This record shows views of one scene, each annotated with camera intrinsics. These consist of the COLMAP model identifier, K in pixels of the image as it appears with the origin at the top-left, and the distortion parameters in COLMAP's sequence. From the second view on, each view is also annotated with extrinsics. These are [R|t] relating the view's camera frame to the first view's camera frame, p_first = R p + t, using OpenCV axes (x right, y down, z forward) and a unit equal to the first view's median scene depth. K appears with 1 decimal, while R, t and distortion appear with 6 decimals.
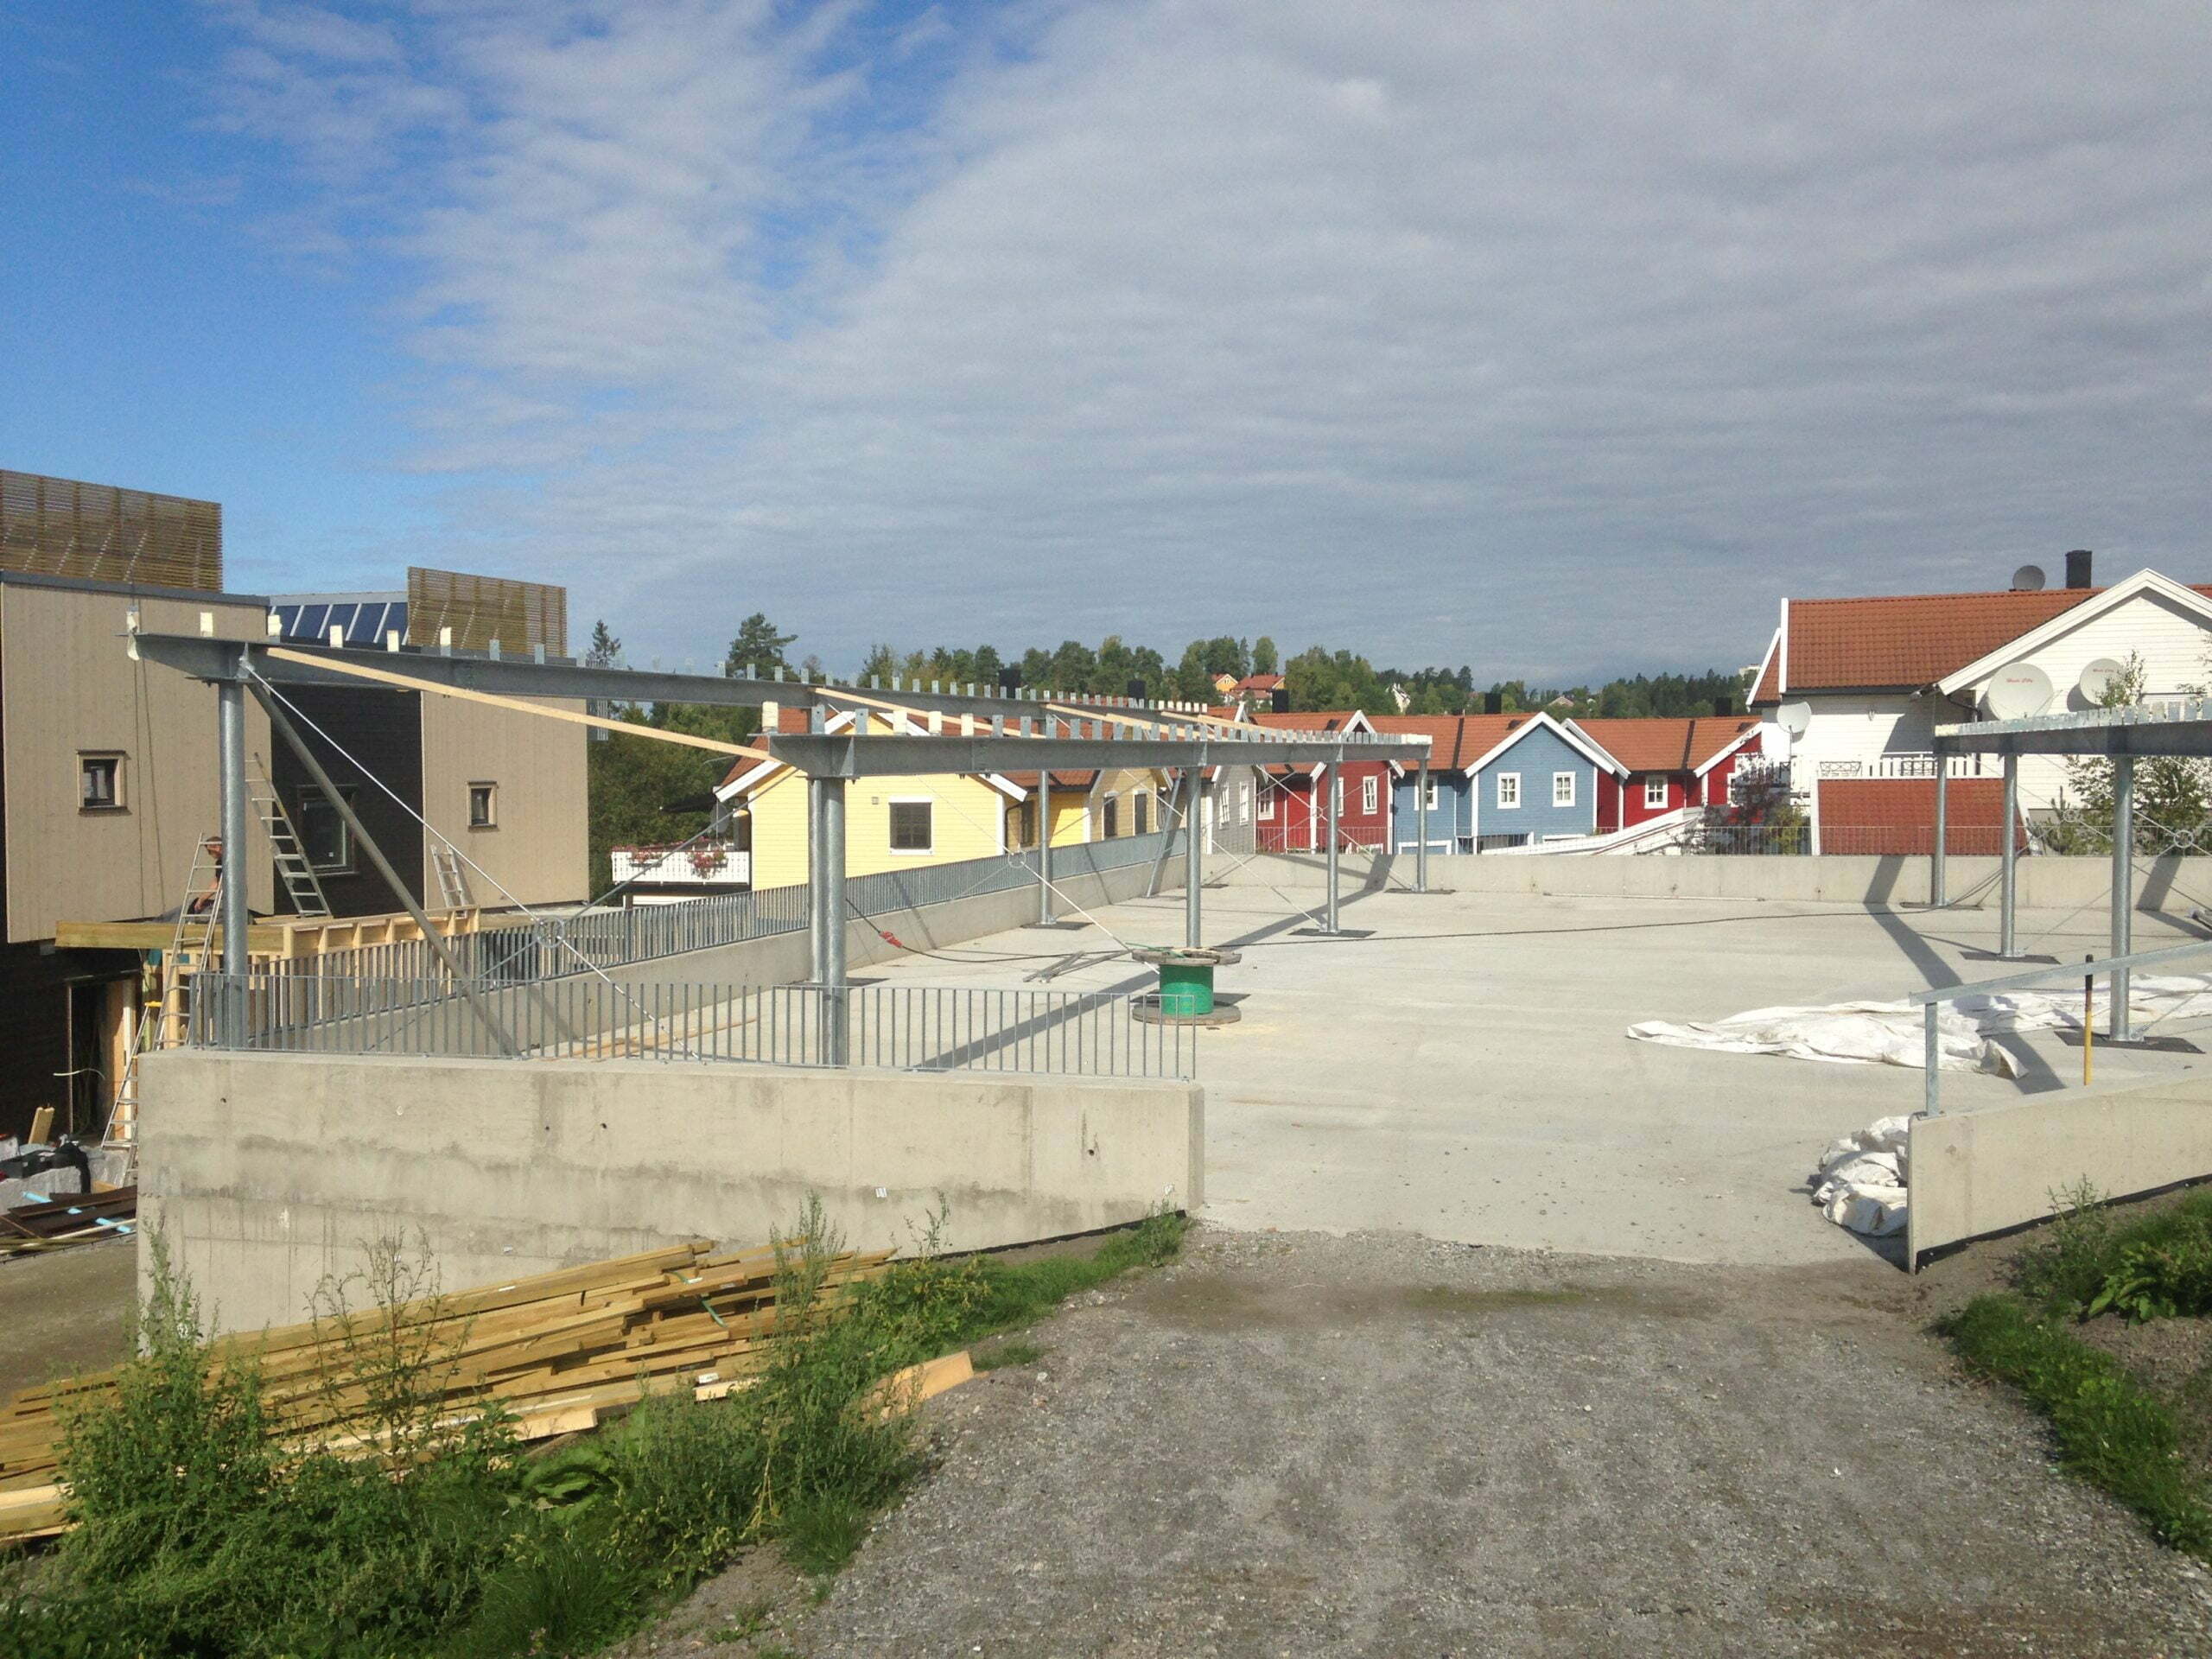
lens RADIAL K [[1946.5, 0, 1102.9], [0, 1946.5, 831.0], [0, 0, 1]] dist [0.189325, -0.282483]
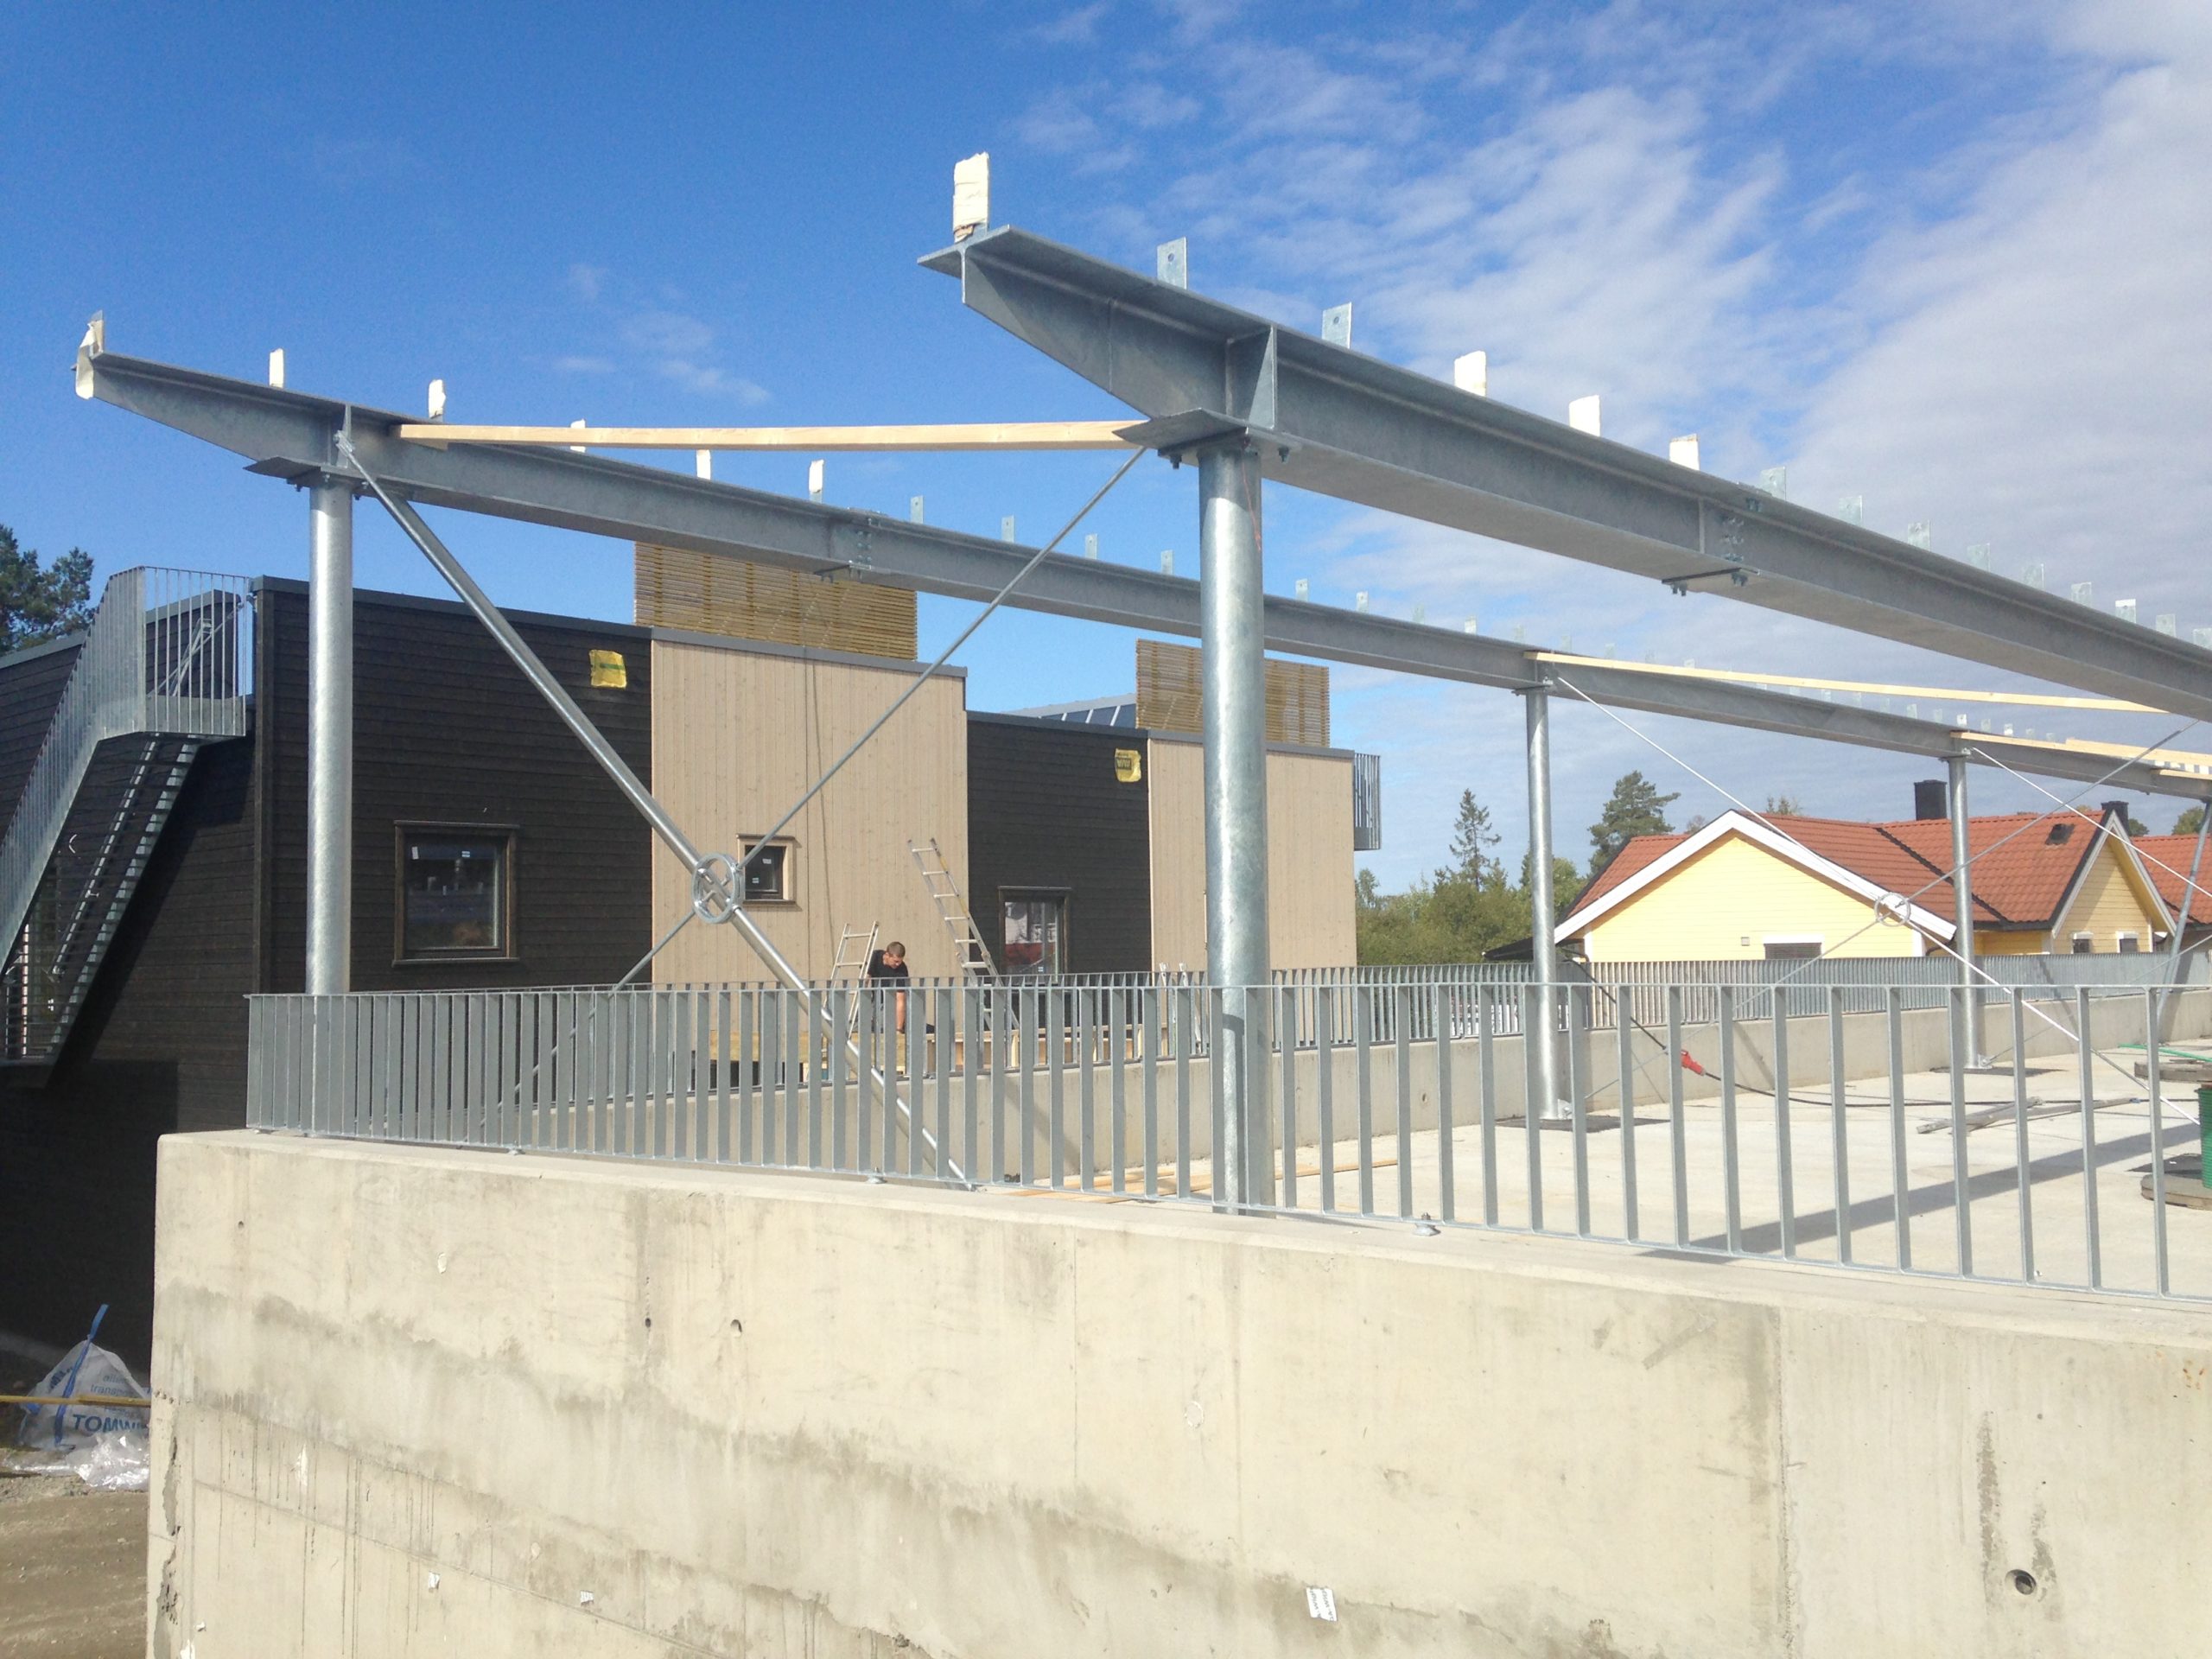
lens RADIAL K [[1946.5, 0, 1102.9], [0, 1946.5, 831.0], [0, 0, 1]] dist [0.189325, -0.282483]
pose [[0.900365, -0.037327, -0.433532, 0.002167], [-0.005382, 0.995282, -0.096872, 0.081960], [0.435103, 0.089553, 0.895916, 0.624313]]
